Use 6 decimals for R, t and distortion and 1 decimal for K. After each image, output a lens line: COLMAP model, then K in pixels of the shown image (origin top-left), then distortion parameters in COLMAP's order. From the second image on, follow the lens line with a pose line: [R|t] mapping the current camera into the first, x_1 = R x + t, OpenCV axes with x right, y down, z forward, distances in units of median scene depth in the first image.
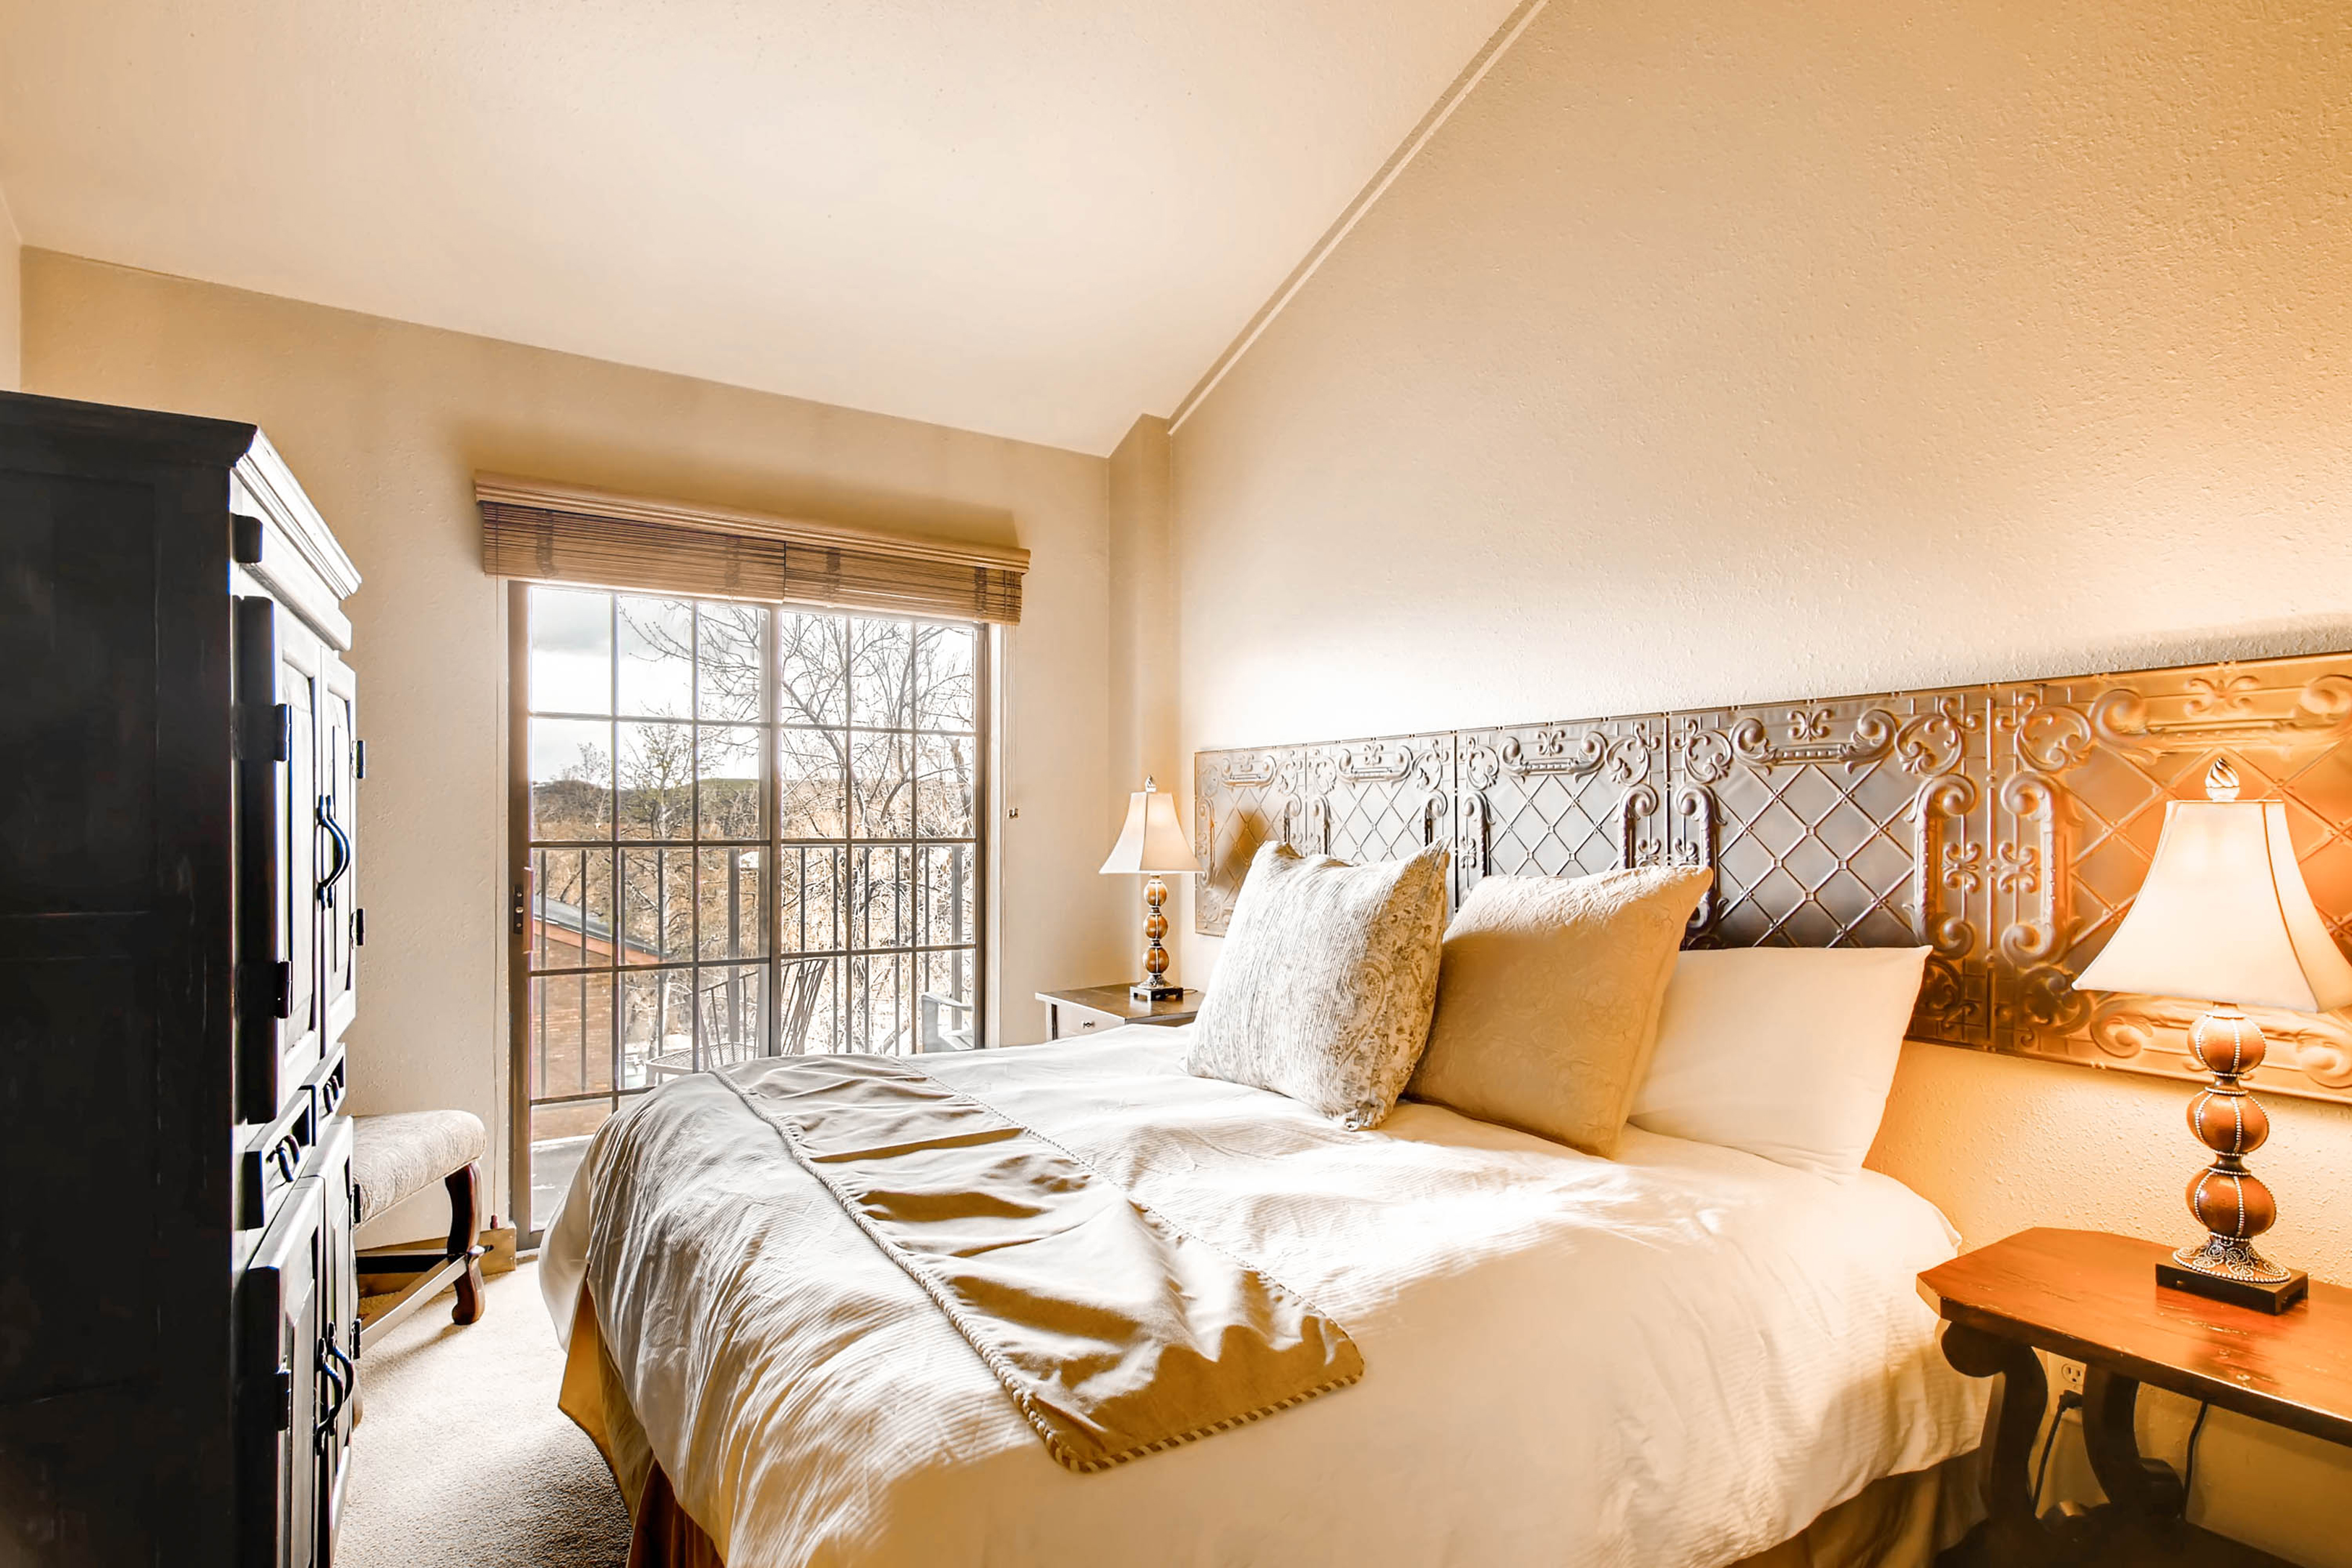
lens RADIAL K [[1129.3, 0, 1180.1], [0, 1129.3, 820.4], [0, 0, 1]] dist [0.000570, -0.000368]
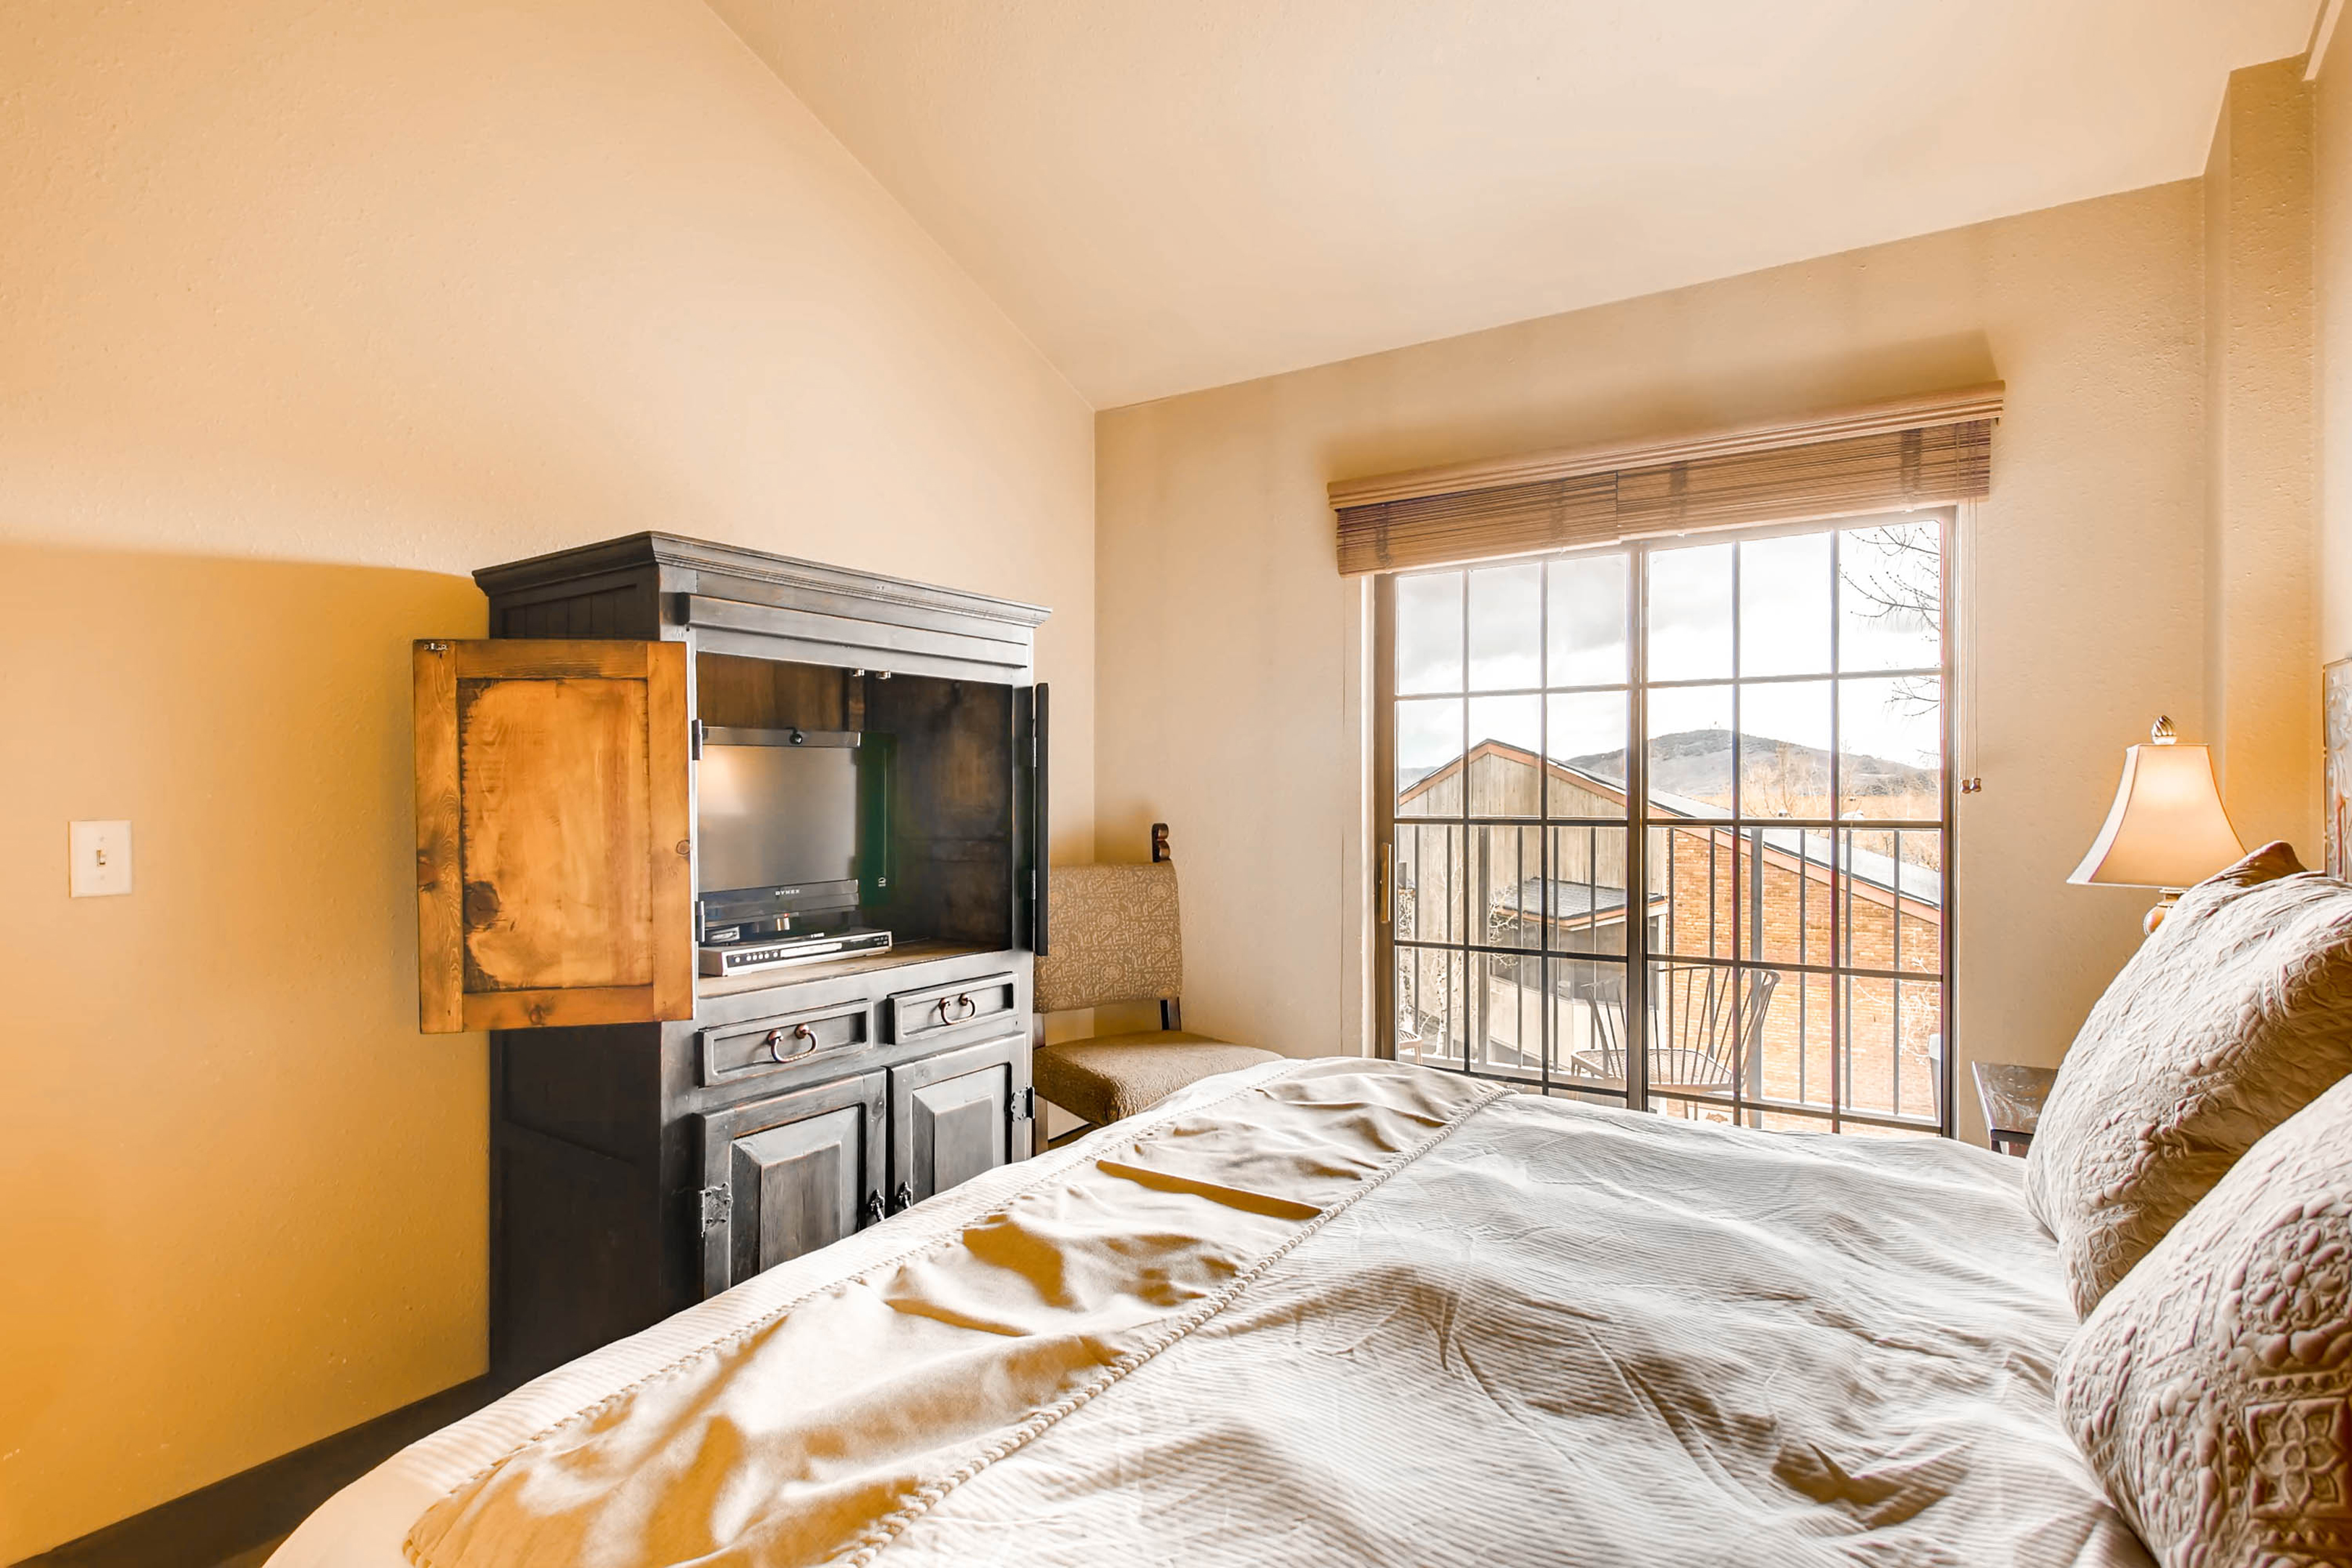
lens RADIAL K [[1138.5, 0, 1176.0], [0, 1138.5, 784.0], [0, 0, 1]] dist [0.003092, -0.000541]
pose [[0.451962, -0.012857, -0.891944, 0.383092], [0.004137, 0.999916, -0.012317, -0.000384], [0.892028, 0.001877, 0.451977, 0.448848]]
